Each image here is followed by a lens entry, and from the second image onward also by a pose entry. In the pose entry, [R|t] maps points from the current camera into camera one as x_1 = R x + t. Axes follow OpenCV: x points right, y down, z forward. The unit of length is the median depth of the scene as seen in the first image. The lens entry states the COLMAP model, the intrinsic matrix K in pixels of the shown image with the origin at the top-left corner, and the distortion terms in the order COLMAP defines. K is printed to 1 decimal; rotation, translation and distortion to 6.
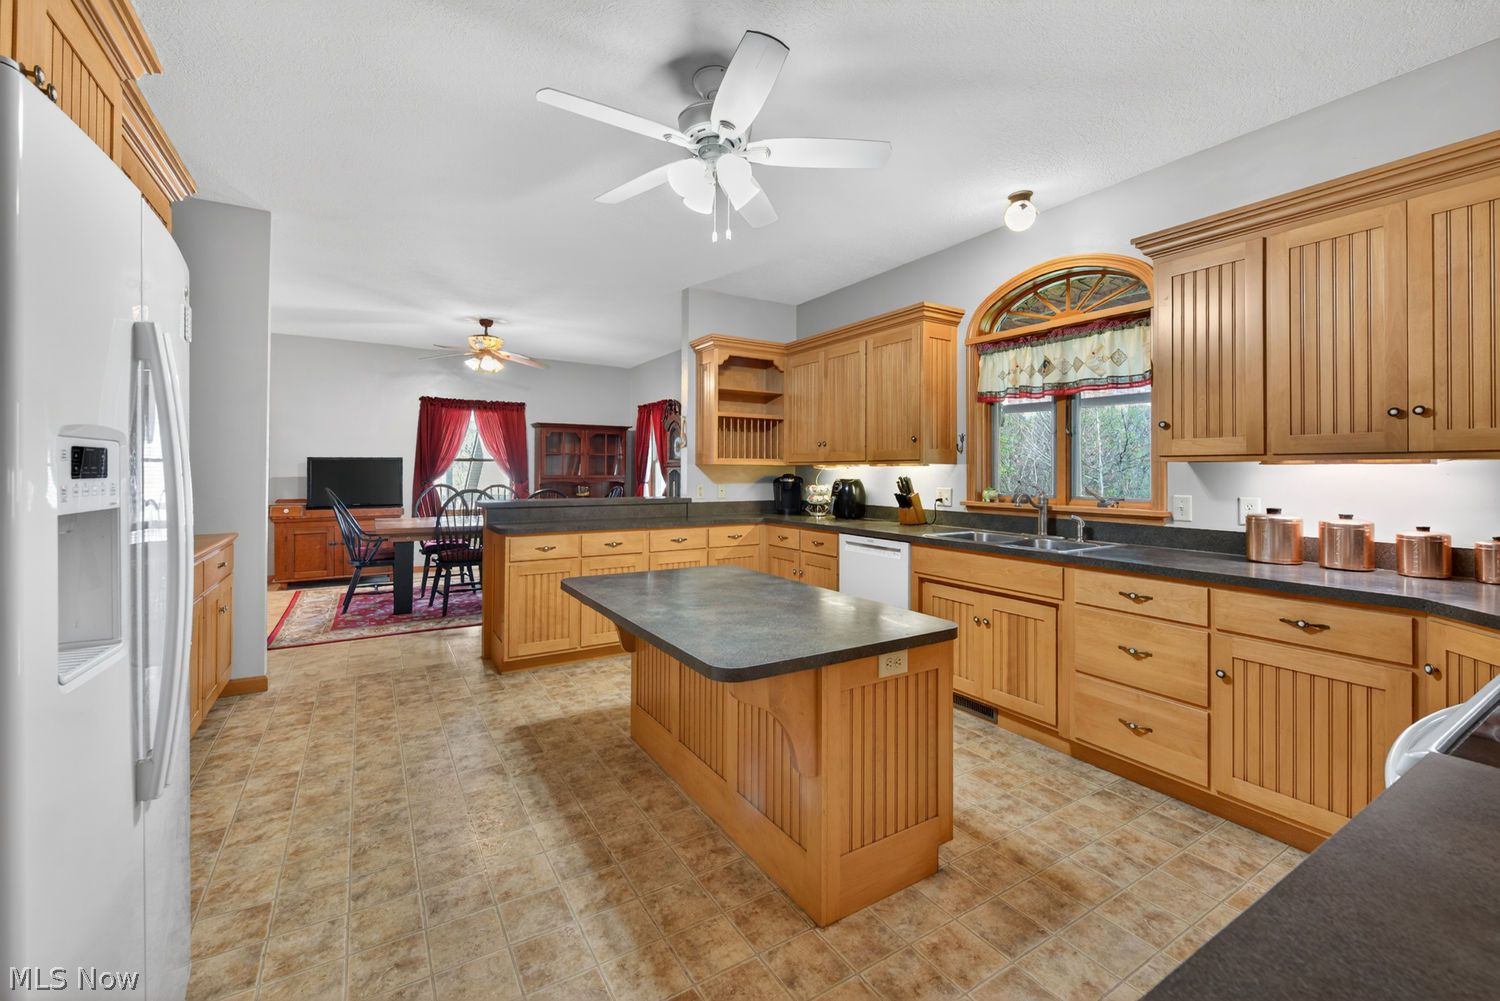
lens RADIAL K [[634.2, 0, 801.1], [0, 634.2, 496.4], [0, 0, 1]] dist [0.001559, 0.000327]
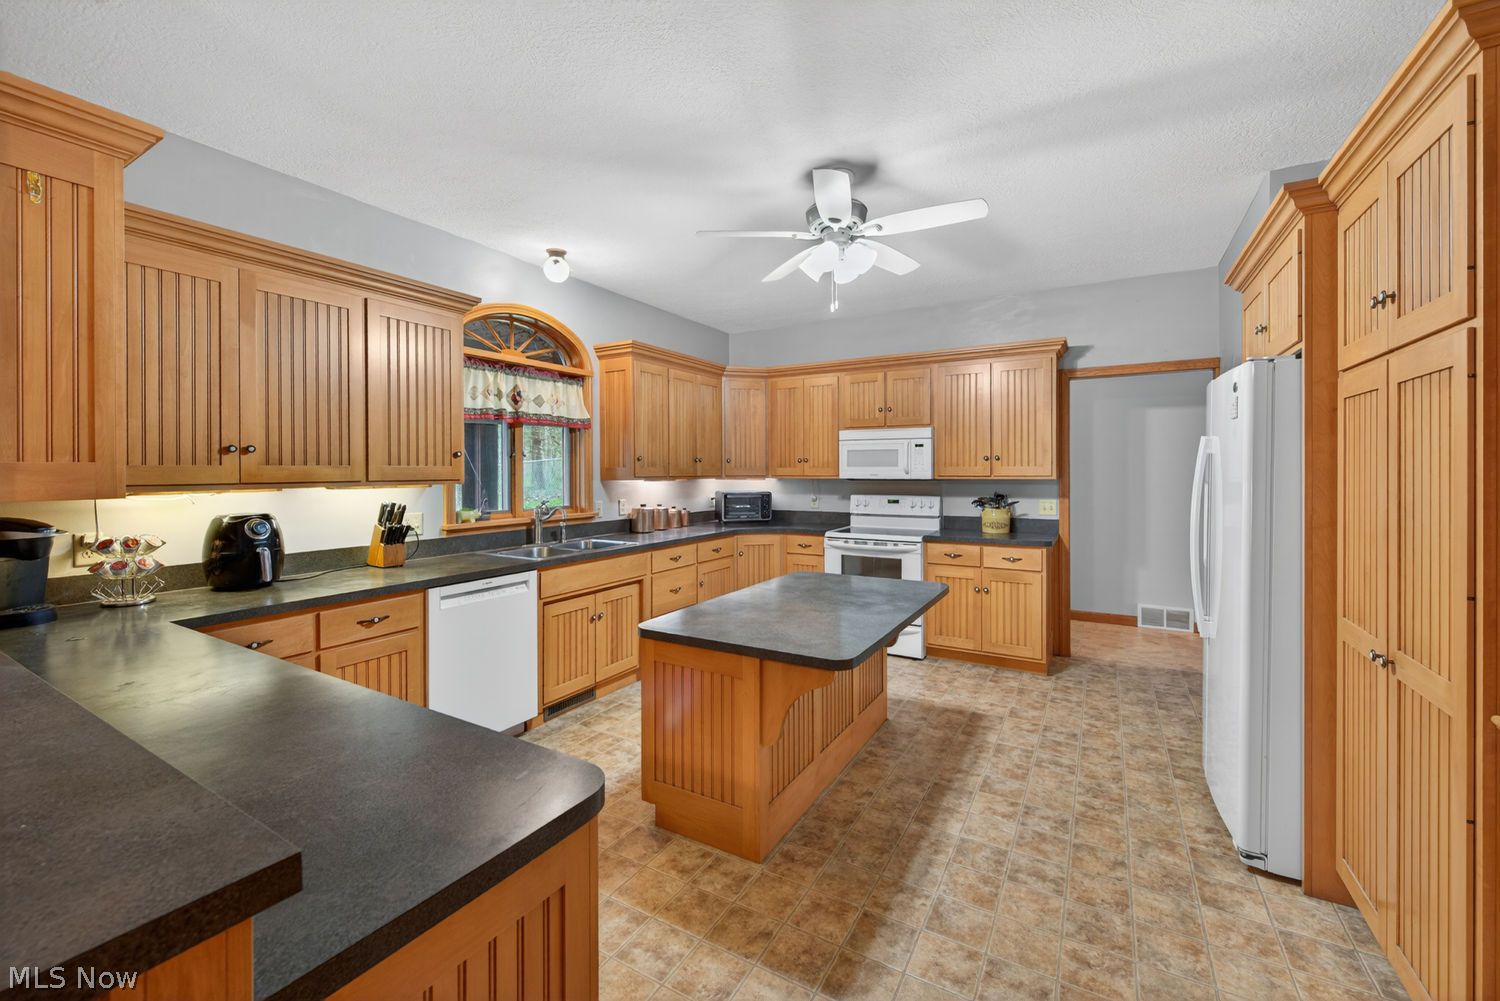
lens RADIAL K [[607.1, 0, 753.1], [0, 607.1, 474.1], [0, 0, 1]] dist [-0.034671, -0.000269]
pose [[-0.428724, 0.014704, 0.903316, -1.130283], [0.064938, 0.997783, 0.014578, -0.083457], [-0.901099, 0.064910, -0.428728, 1.641965]]
